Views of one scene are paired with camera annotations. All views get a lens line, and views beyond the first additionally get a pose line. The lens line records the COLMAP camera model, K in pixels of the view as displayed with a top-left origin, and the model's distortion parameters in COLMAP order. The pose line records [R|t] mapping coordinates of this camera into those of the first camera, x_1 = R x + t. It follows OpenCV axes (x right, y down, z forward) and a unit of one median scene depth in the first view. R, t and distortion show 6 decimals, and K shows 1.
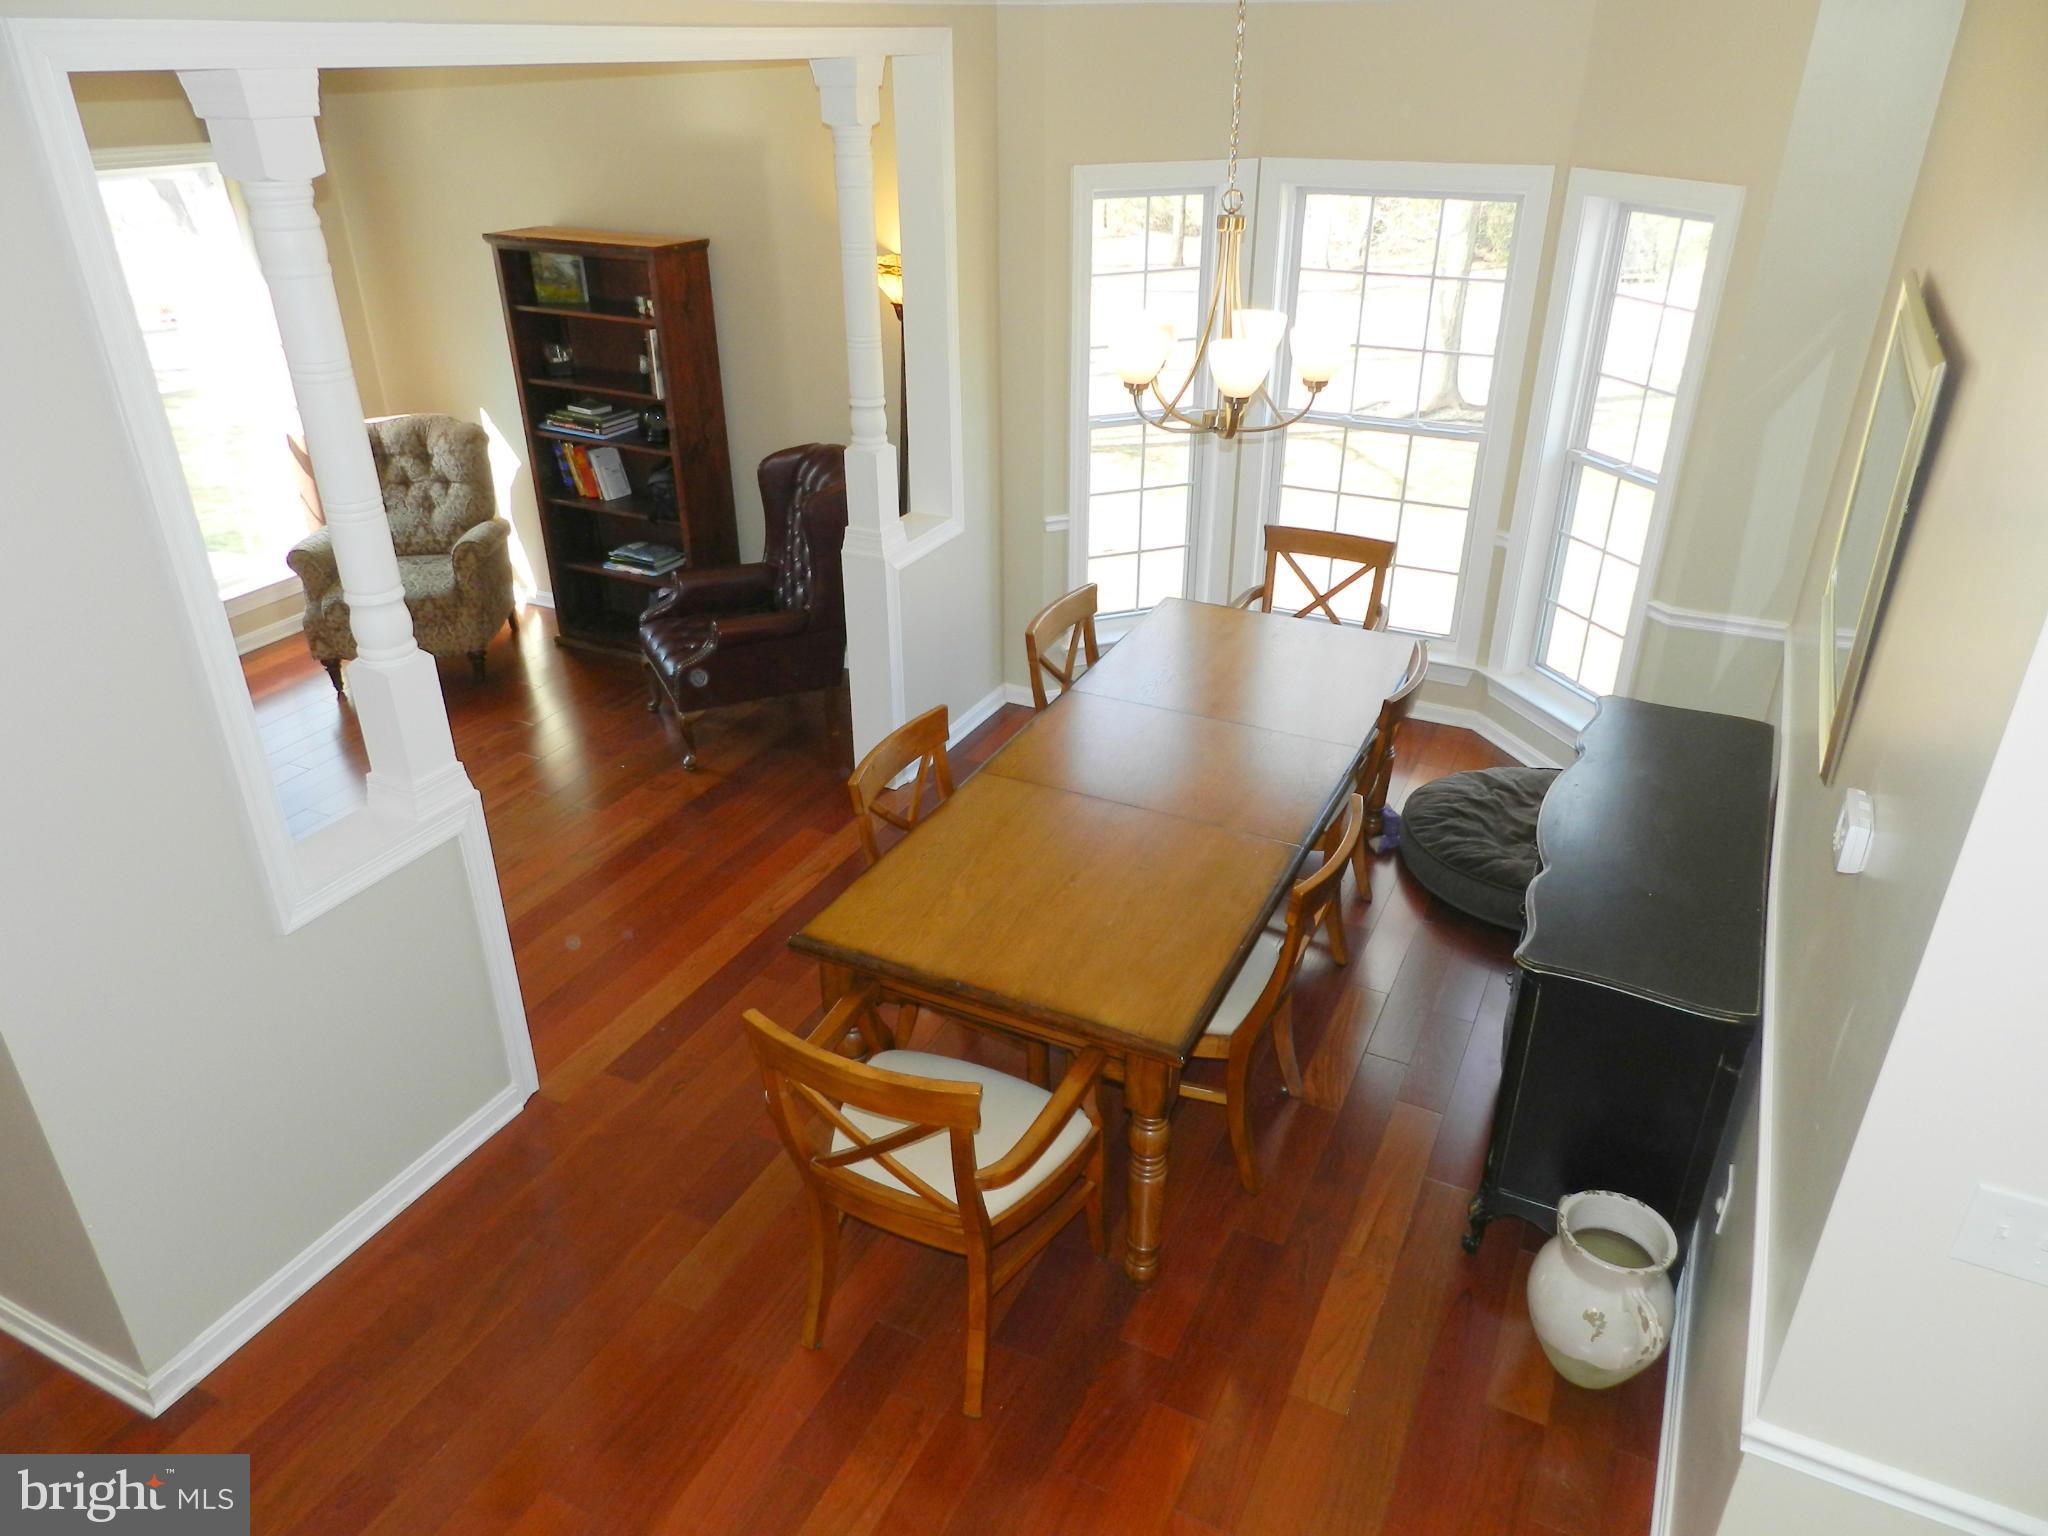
lens RADIAL K [[1399.2, 0, 1027.1], [0, 1399.2, 765.2], [0, 0, 1]] dist [0.018737, 0.006805]
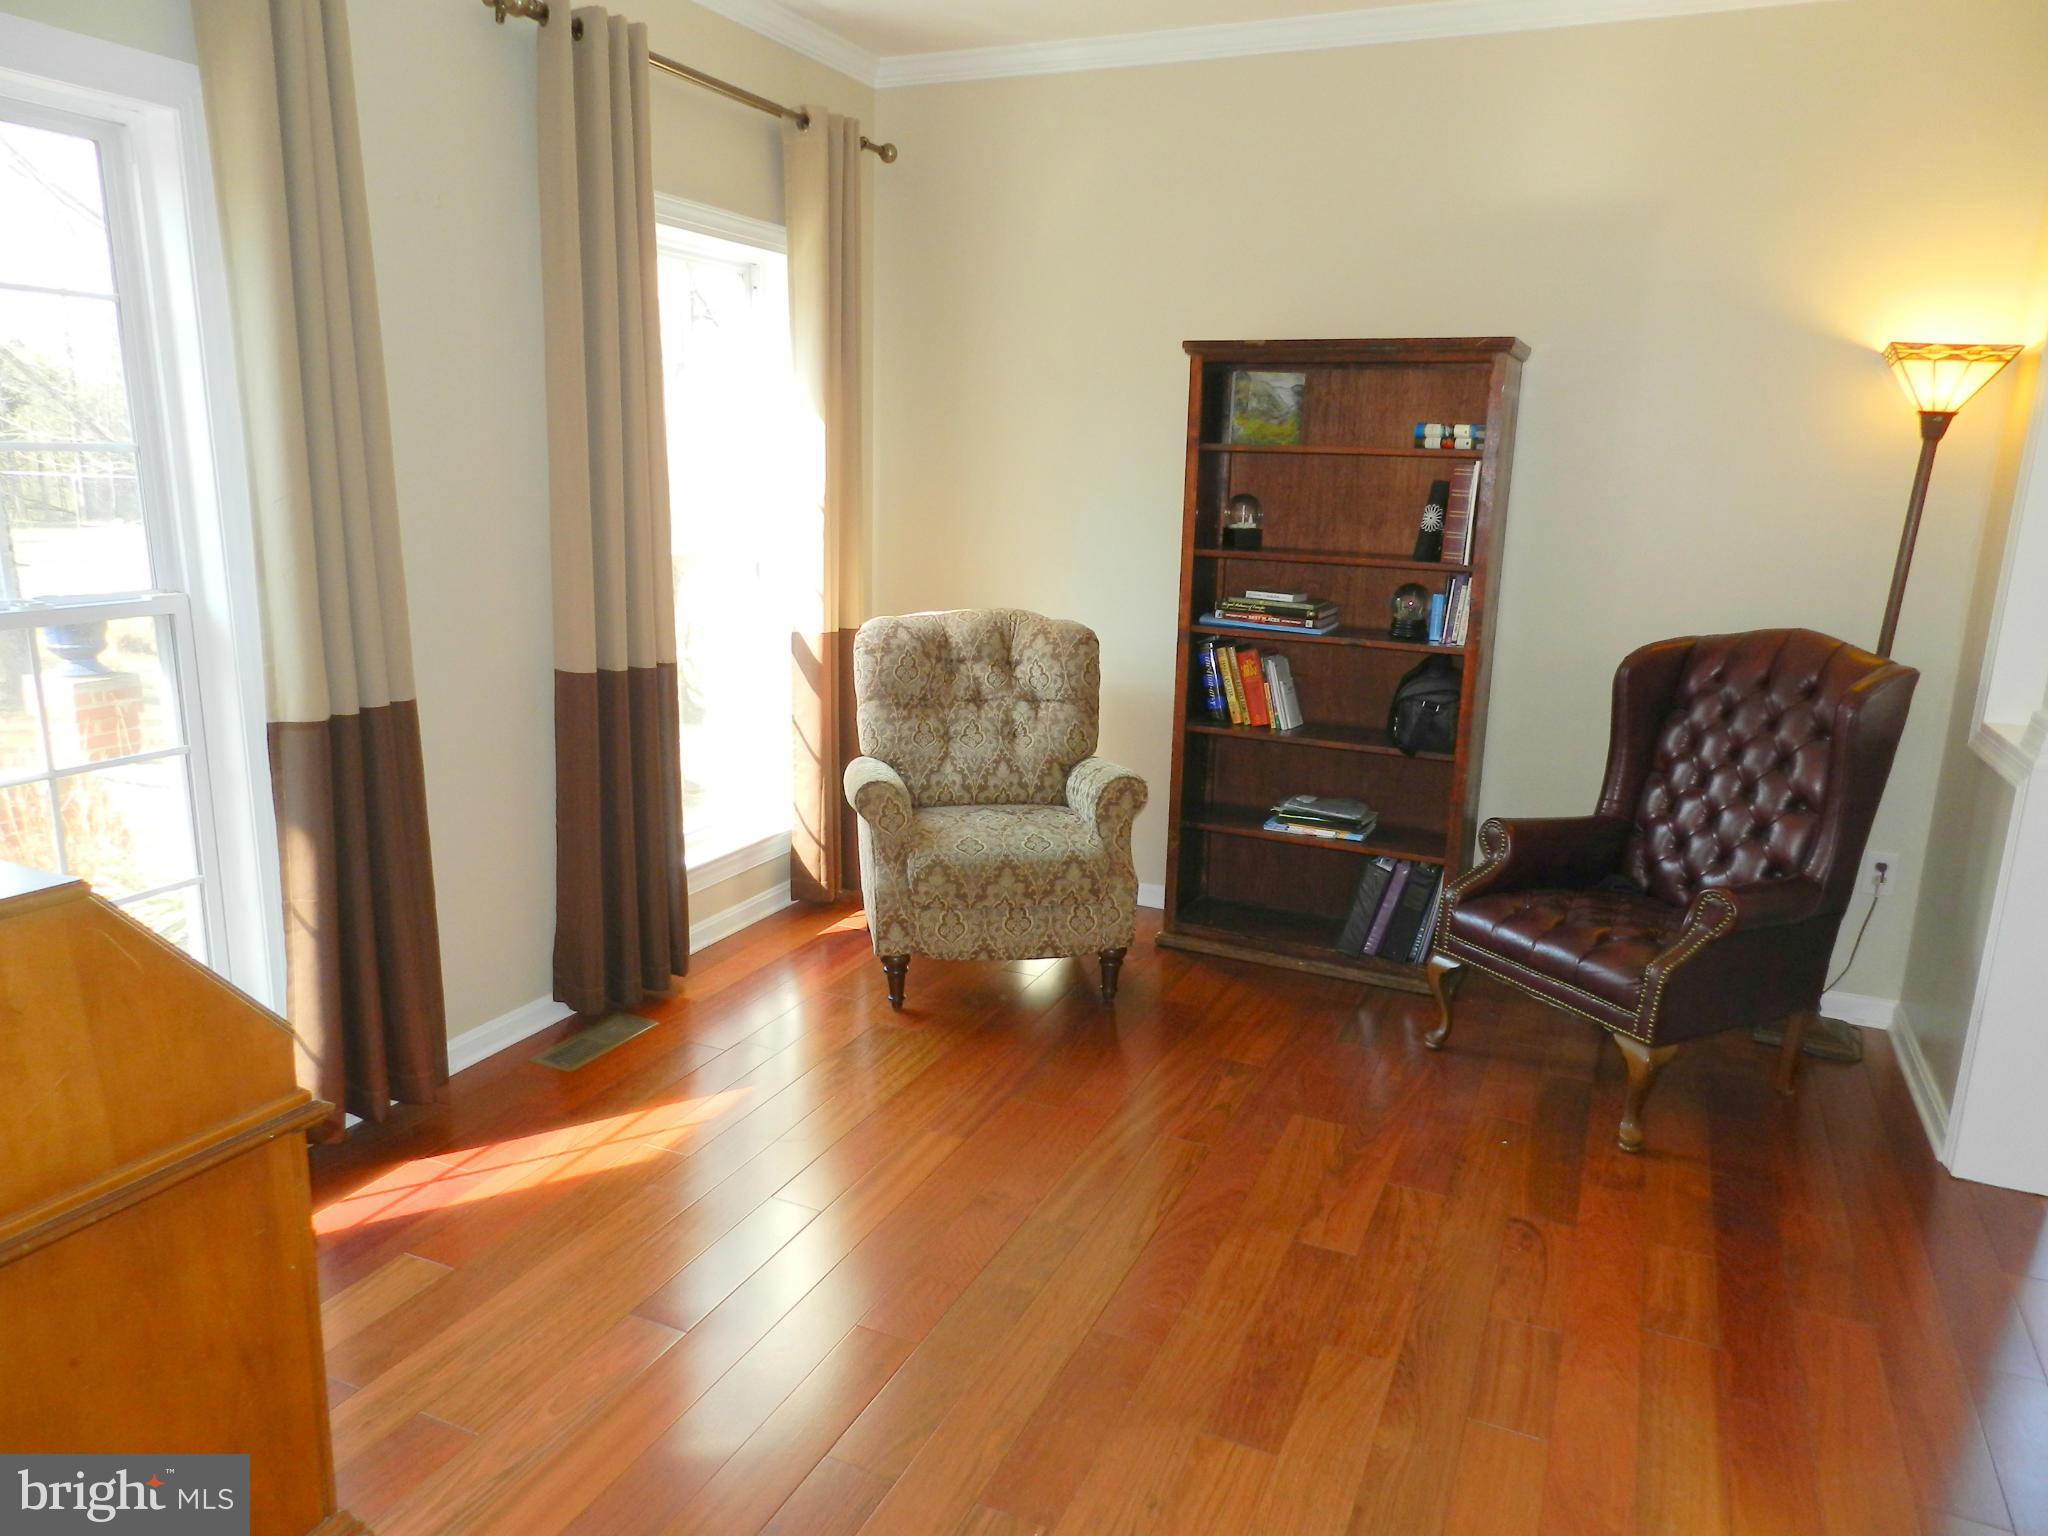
lens RADIAL K [[1399.2, 0, 1020.8], [0, 1399.2, 766.5], [0, 0, 1]] dist [0.018737, 0.006805]
pose [[0.999355, 0.023296, 0.027333, -0.440786], [-0.015647, 0.967476, -0.252479, -0.000058], [-0.032326, 0.251888, 0.967216, 0.356758]]
